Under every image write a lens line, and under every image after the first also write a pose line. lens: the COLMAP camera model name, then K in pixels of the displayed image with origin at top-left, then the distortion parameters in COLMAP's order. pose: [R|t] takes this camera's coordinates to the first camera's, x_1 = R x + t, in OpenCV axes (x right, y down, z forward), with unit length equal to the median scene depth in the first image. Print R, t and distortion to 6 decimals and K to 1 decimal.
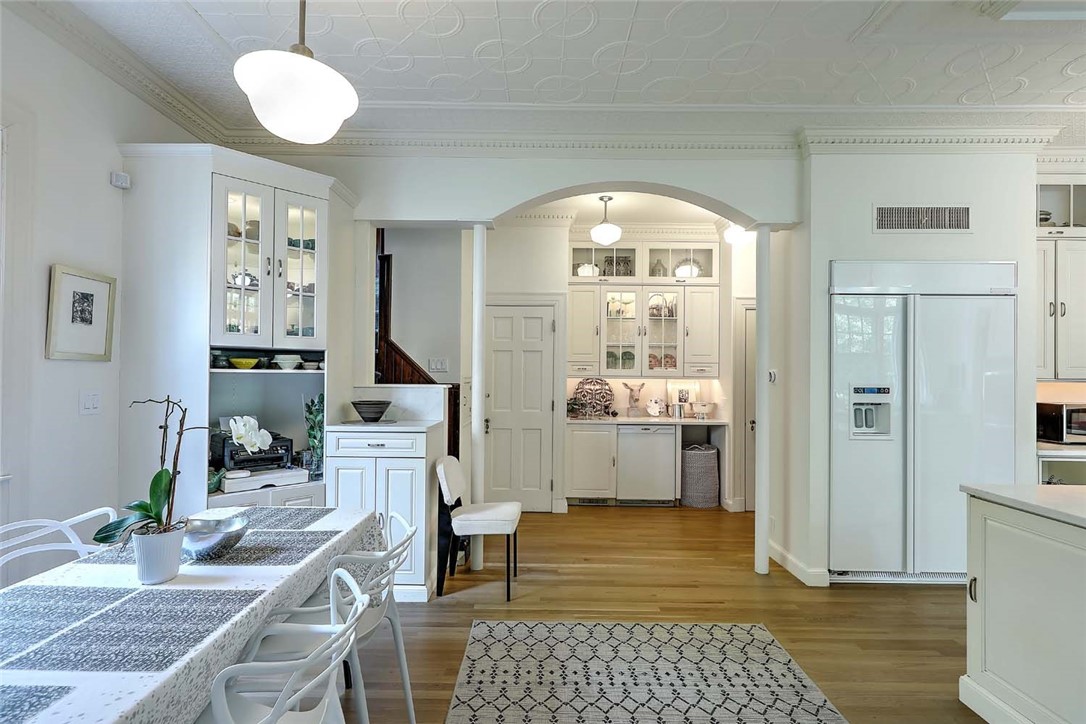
lens RADIAL K [[536.6, 0, 543.0], [0, 536.6, 362.0], [0, 0, 1]] dist [0.013127, -0.000355]
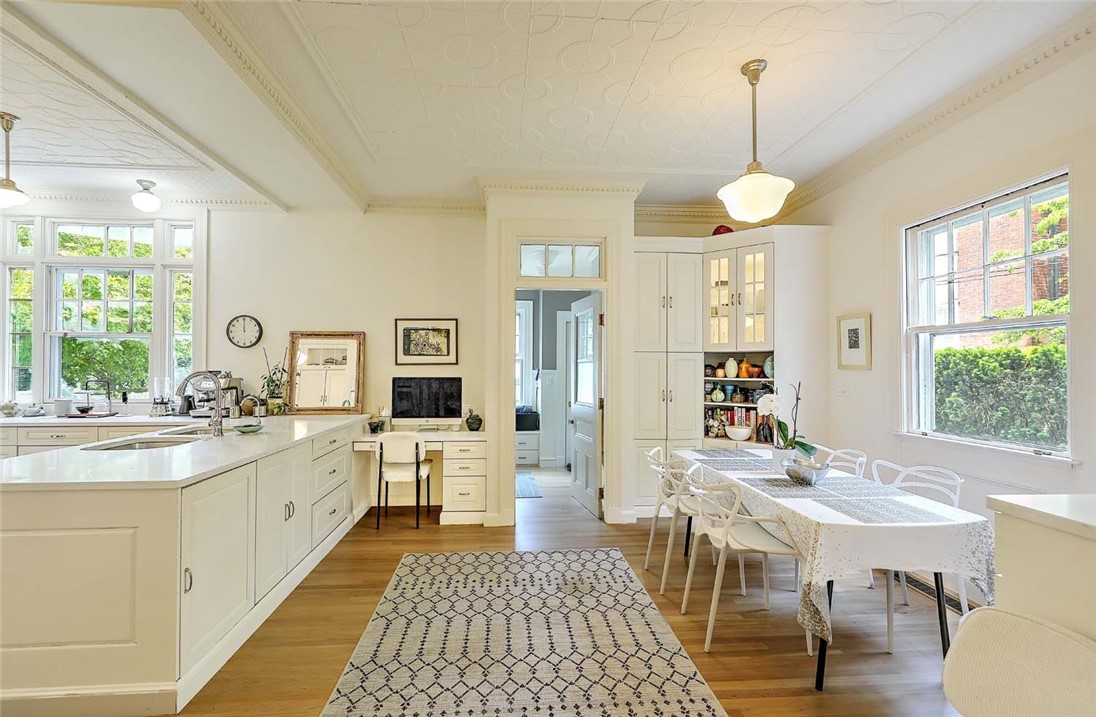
lens RADIAL K [[485.2, 0, 548.0], [0, 485.2, 358.5], [0, 0, 1]] dist [0.011338, 0.000065]
pose [[-0.996158, -0.010253, -0.086973, 0.170464], [-0.005941, 0.998747, -0.049690, 0.041507], [0.087373, -0.048982, -0.994971, 1.498307]]
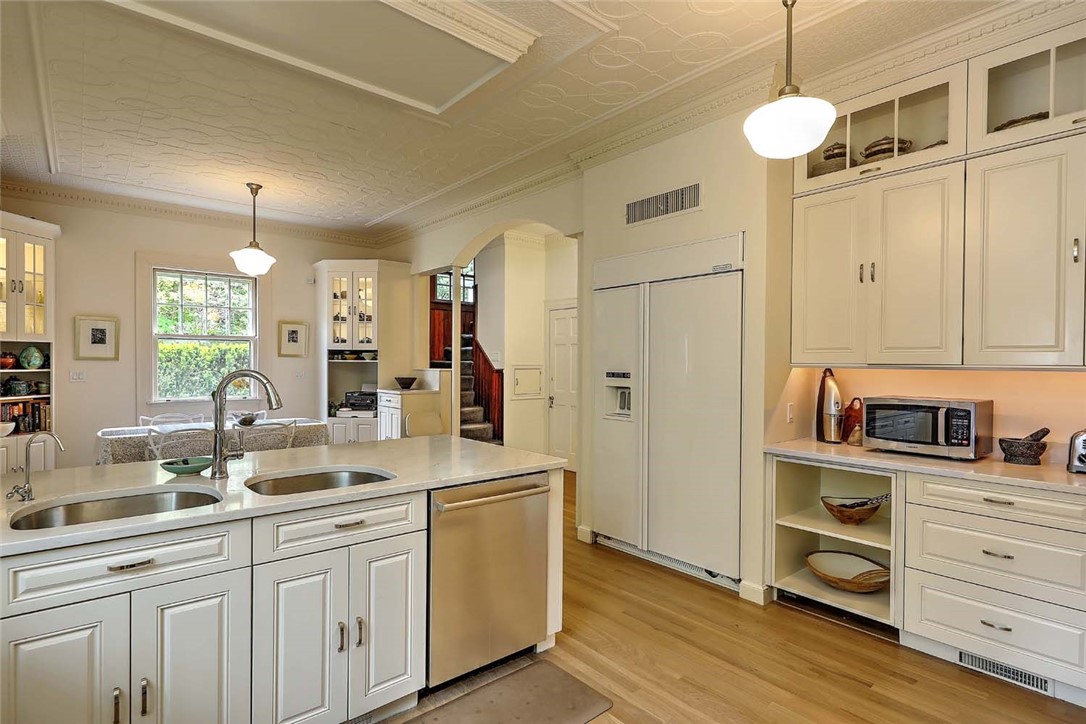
lens RADIAL K [[568.4, 0, 543.0], [0, 568.4, 362.0], [0, 0, 1]] dist [0.019736, -0.000172]
pose [[0.634947, -0.005730, -0.772534, 1.723395], [0.018353, 0.999802, 0.007668, 0.018431], [0.772338, -0.019047, 0.634927, 0.189347]]
